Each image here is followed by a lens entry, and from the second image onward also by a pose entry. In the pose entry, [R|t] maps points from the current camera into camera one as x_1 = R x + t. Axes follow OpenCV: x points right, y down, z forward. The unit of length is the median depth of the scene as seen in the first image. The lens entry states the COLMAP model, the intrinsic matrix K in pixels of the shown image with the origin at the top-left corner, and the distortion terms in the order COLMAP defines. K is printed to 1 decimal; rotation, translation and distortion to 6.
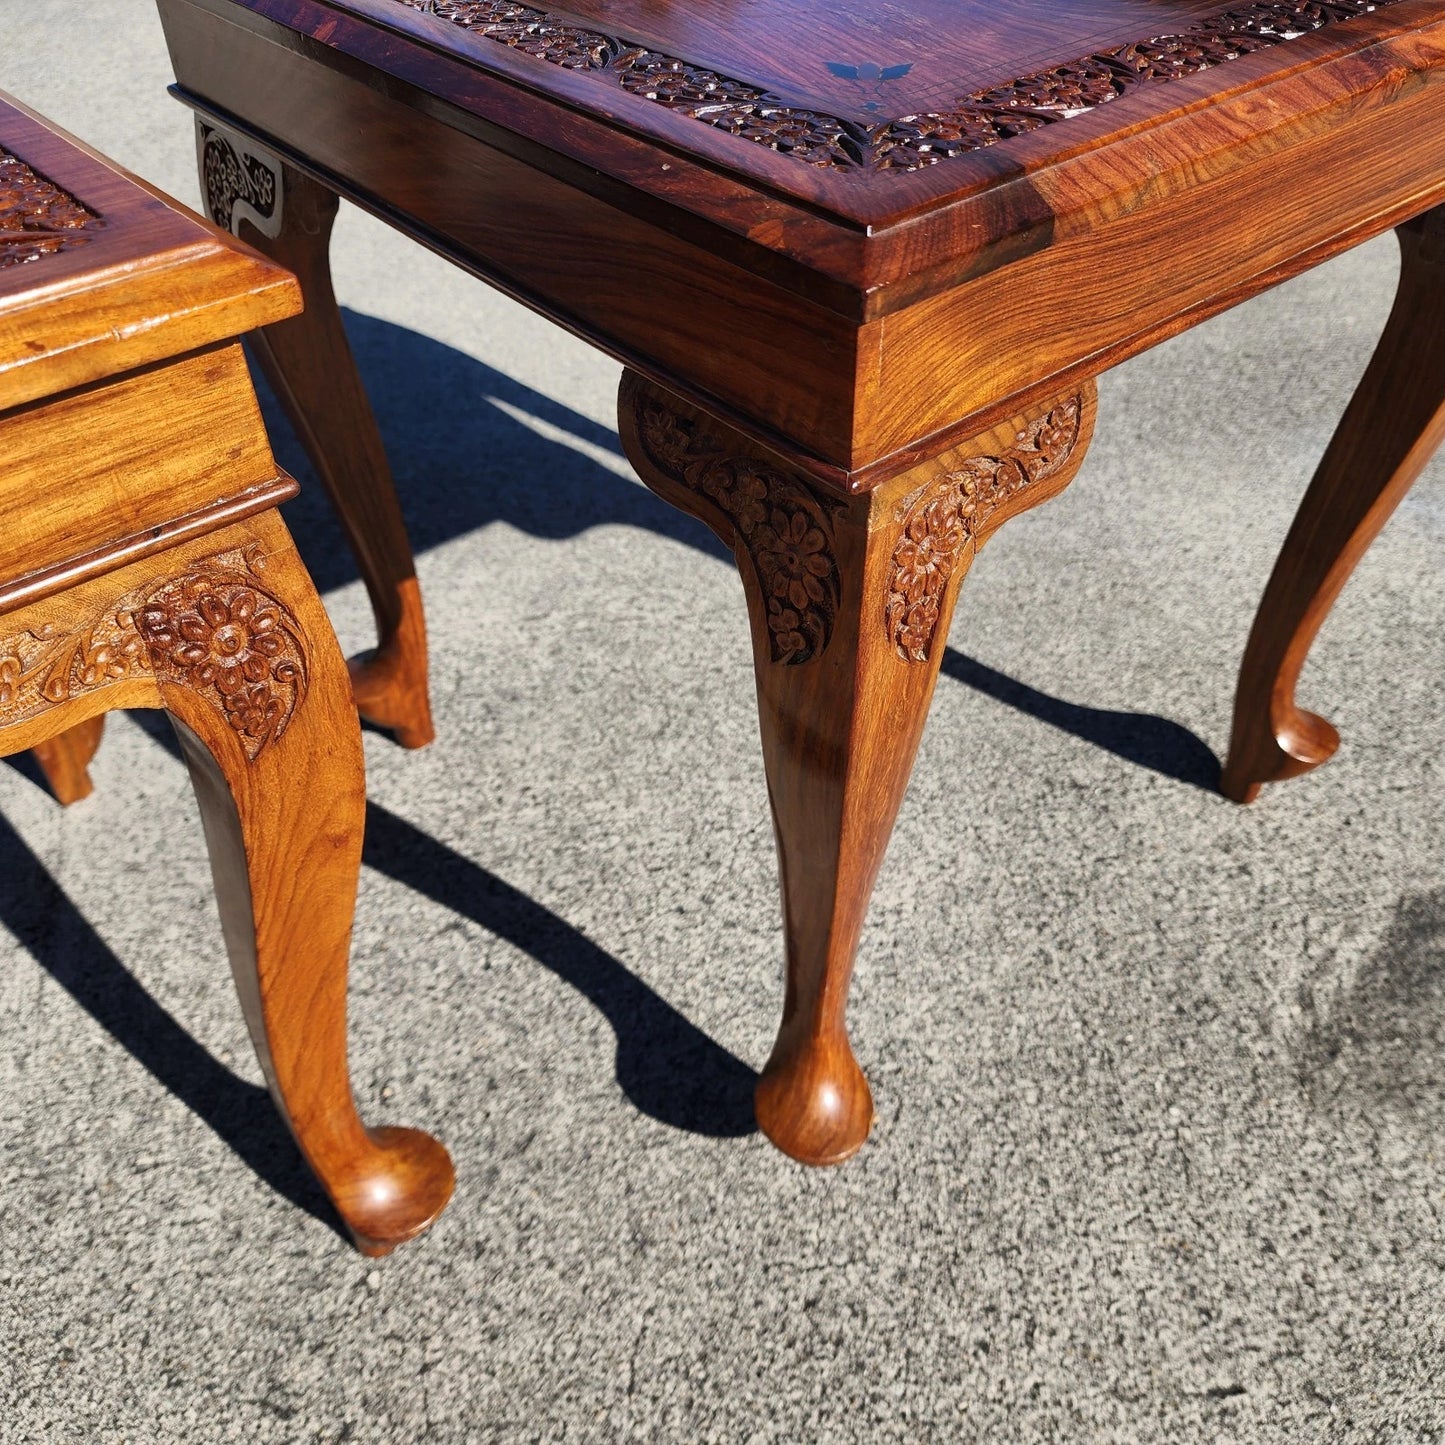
lens RADIAL K [[1368.5, 0, 722.5], [0, 1368.5, 722.5], [0, 0, 1]] dist [0.053202, -0.067987]
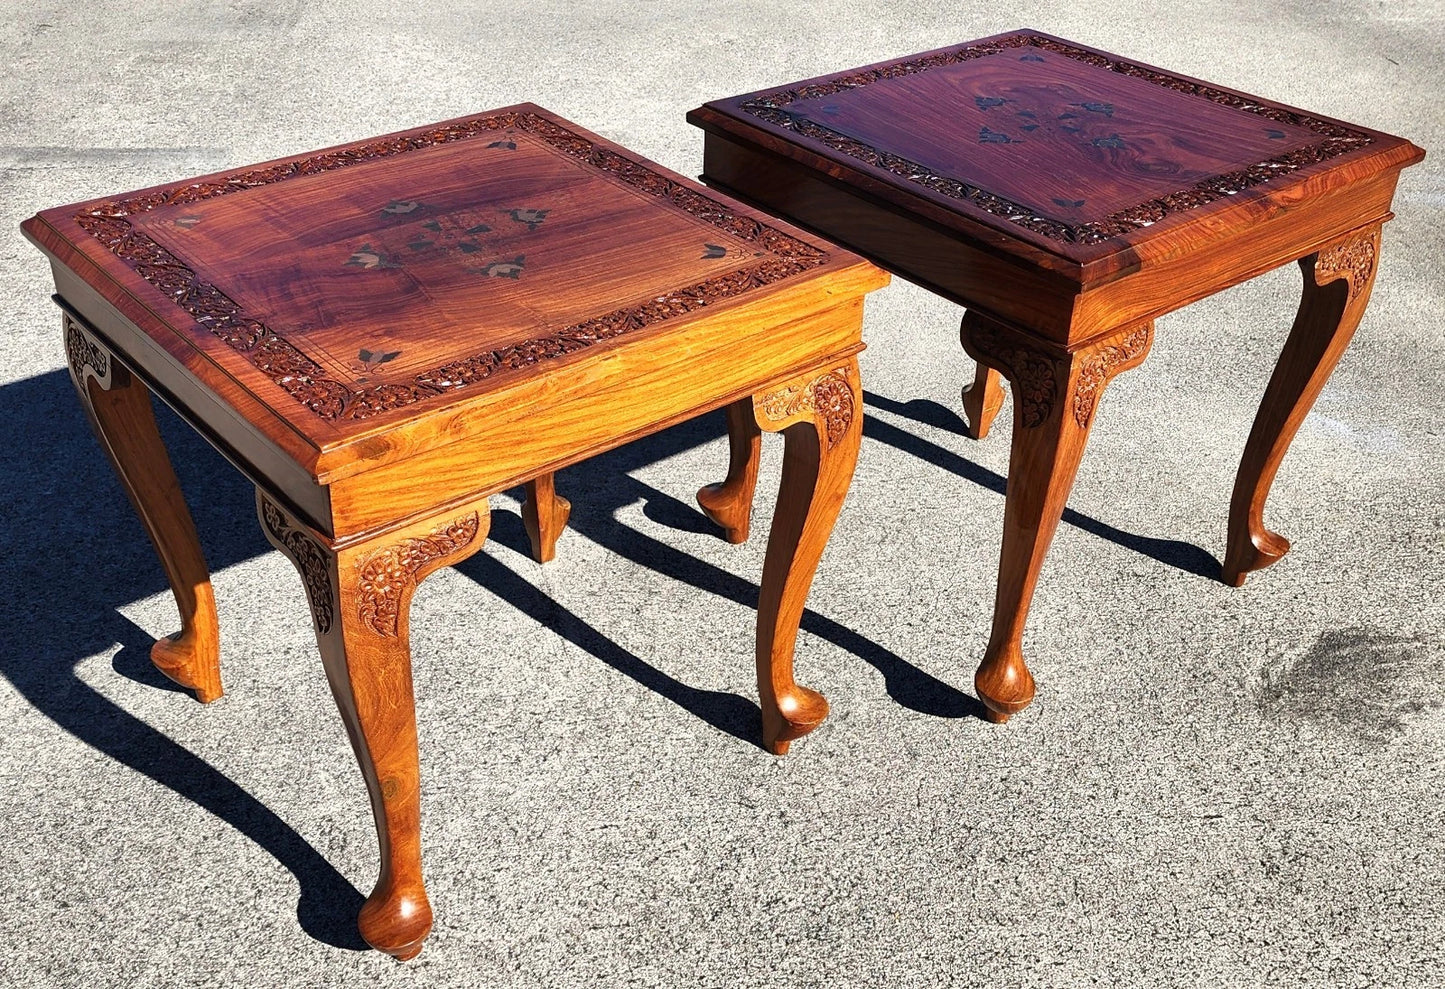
lens RADIAL K [[1577.0, 0, 719.9], [0, 1577.0, 586.6], [0, 0, 1]] dist [0.193380, -0.547545]
pose [[0.999259, 0.037578, 0.008369, -0.365873], [-0.036369, 0.992703, -0.114969, 0.413605], [-0.012628, 0.114579, 0.993334, -1.273159]]
